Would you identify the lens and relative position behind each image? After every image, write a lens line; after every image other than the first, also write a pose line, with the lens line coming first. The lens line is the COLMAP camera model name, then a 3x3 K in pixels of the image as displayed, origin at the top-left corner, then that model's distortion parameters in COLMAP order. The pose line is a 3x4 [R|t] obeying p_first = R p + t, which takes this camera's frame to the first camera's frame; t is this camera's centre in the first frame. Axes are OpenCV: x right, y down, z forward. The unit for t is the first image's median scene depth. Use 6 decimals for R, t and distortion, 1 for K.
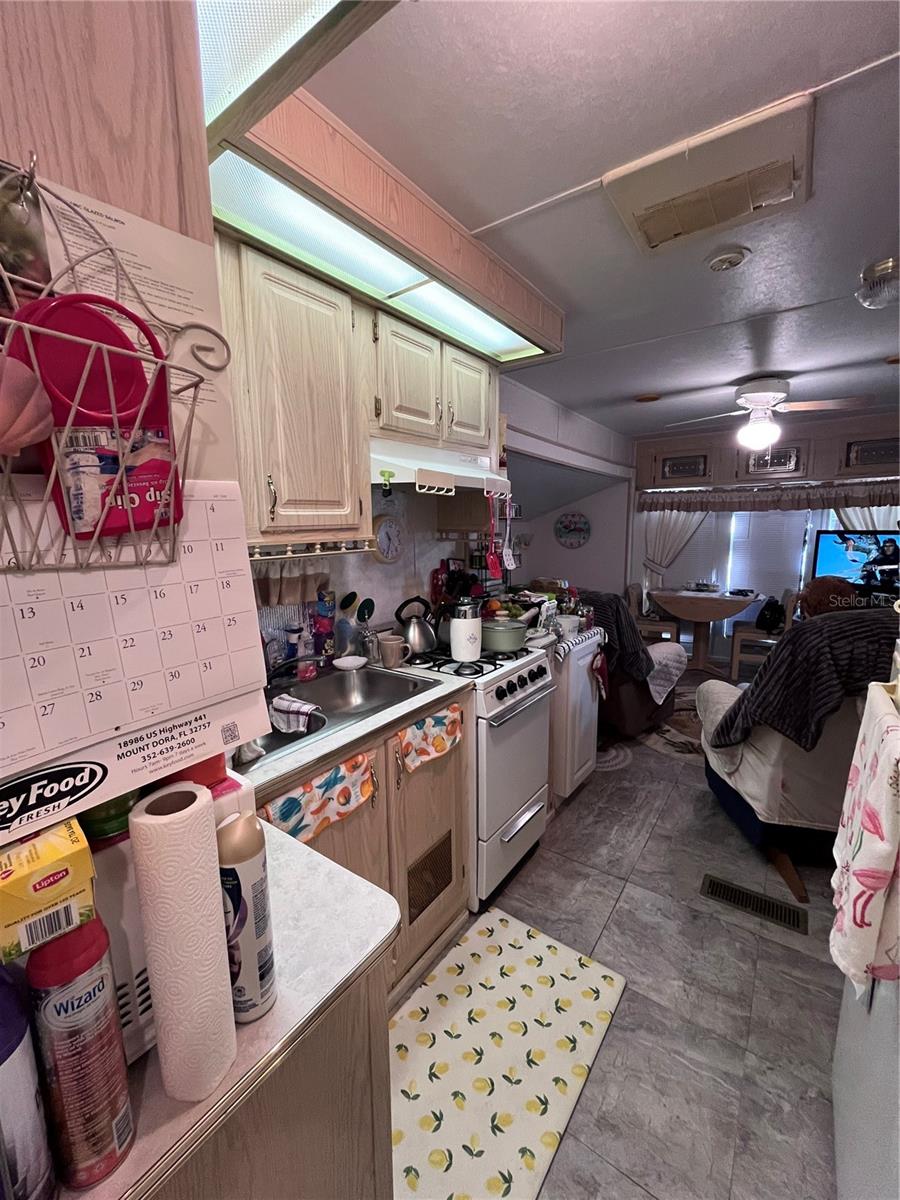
lens RADIAL K [[489.2, 0, 451.4], [0, 489.2, 600.8], [0, 0, 1]] dist [-0.003499, 0.000641]
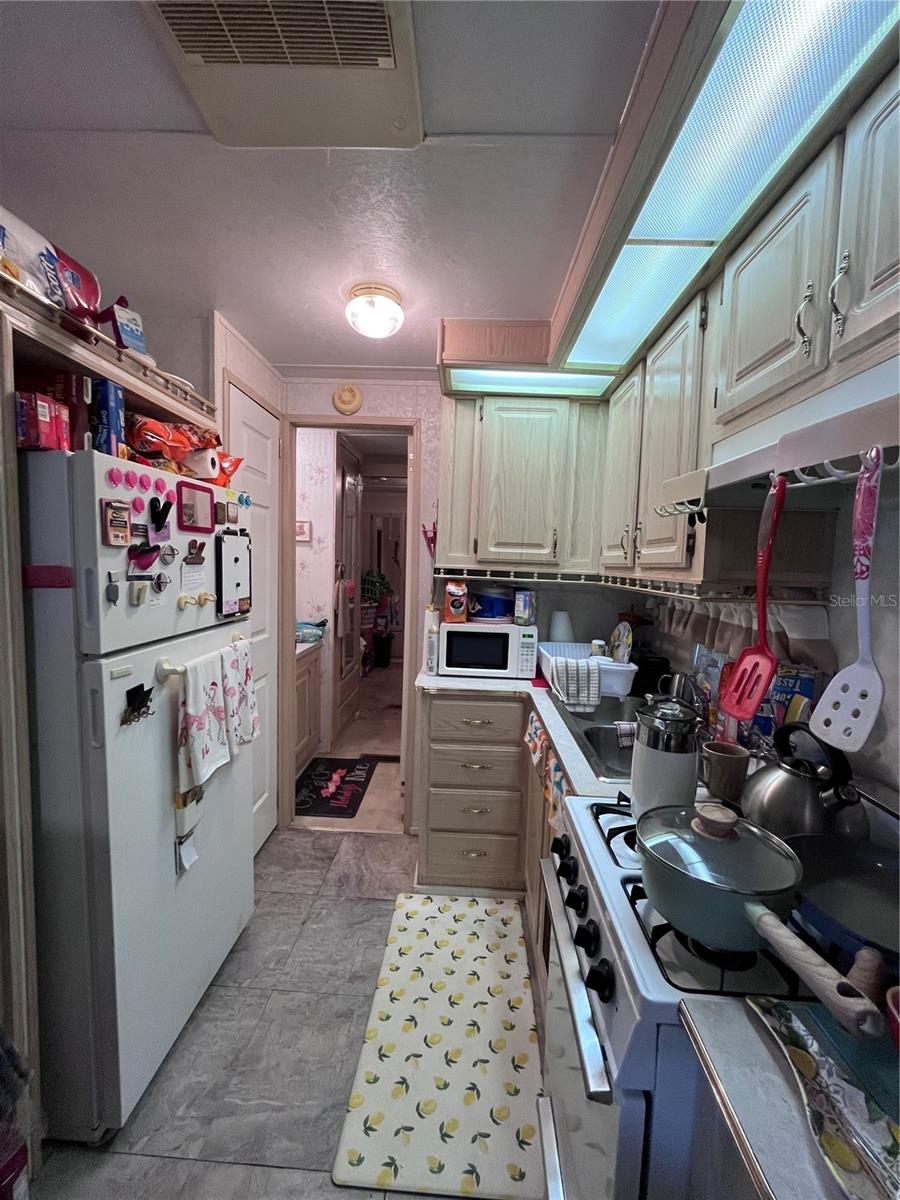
lens RADIAL K [[489.2, 0, 451.4], [0, 489.2, 600.8], [0, 0, 1]] dist [-0.003499, 0.000641]
pose [[-0.835125, 0.032731, -0.549085, 0.624223], [-0.105853, 0.970007, 0.218818, -0.253421], [0.539779, 0.240863, -0.806613, 1.586493]]
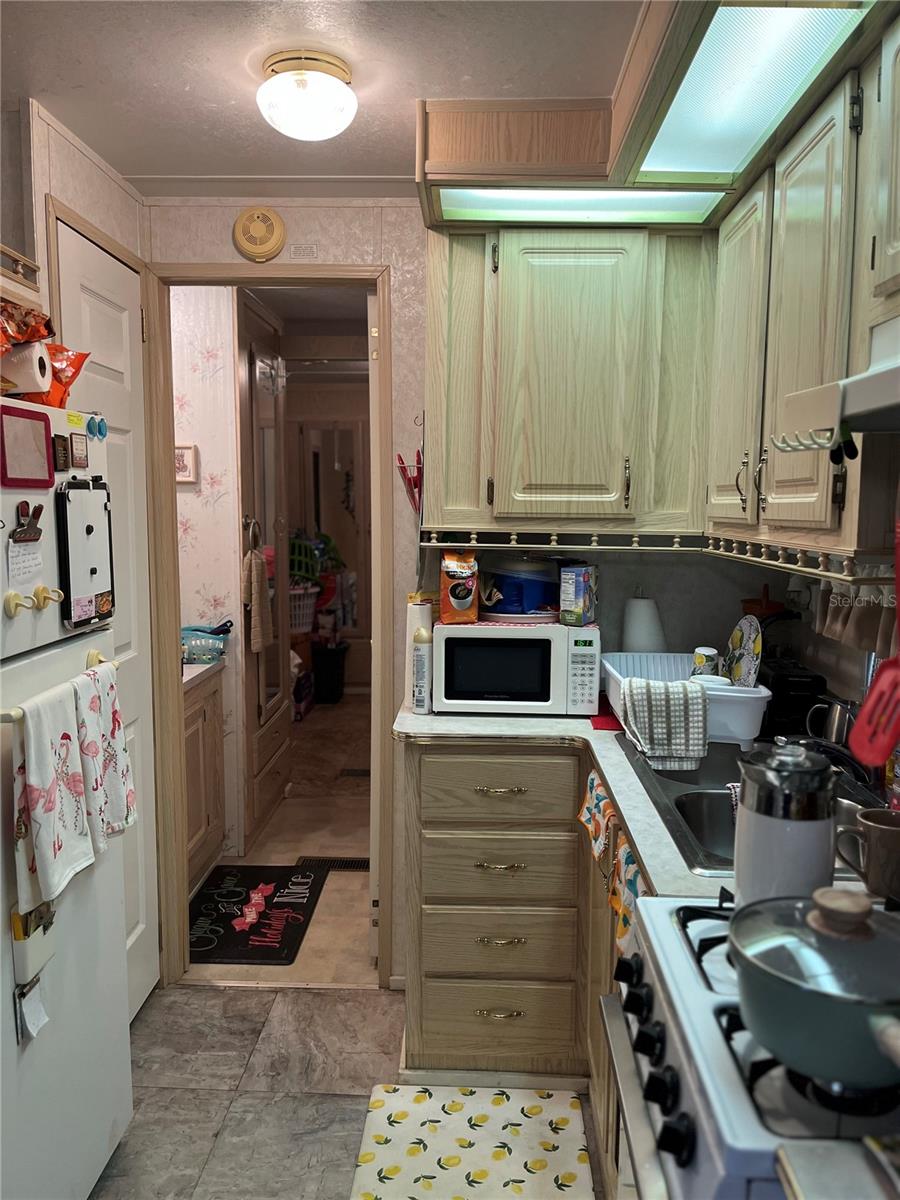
lens RADIAL K [[918.9, 0, 446.6], [0, 918.9, 609.8], [0, 0, 1]] dist [0.082697, -0.106196]
pose [[-0.837196, 0.073723, -0.541912, 0.704433], [-0.080083, 0.963667, 0.254820, -0.304087], [0.541009, 0.256732, -0.800873, 1.703352]]
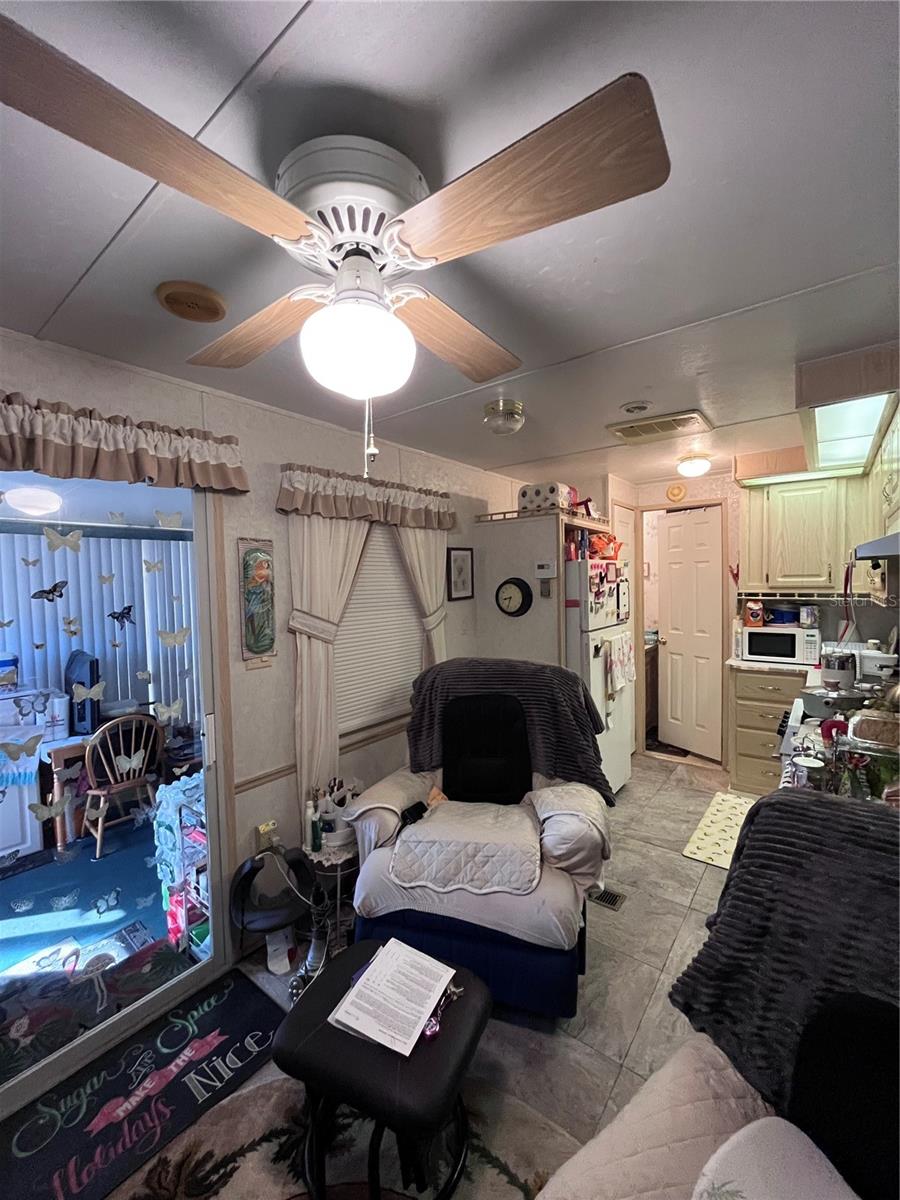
lens RADIAL K [[489.2, 0, 451.4], [0, 489.2, 600.8], [0, 0, 1]] dist [-0.003499, 0.000641]
pose [[-0.998562, 0.034917, 0.040686, 1.153480], [0.042198, 0.979964, 0.194652, -0.506526], [-0.033075, 0.196089, -0.980028, 2.737909]]
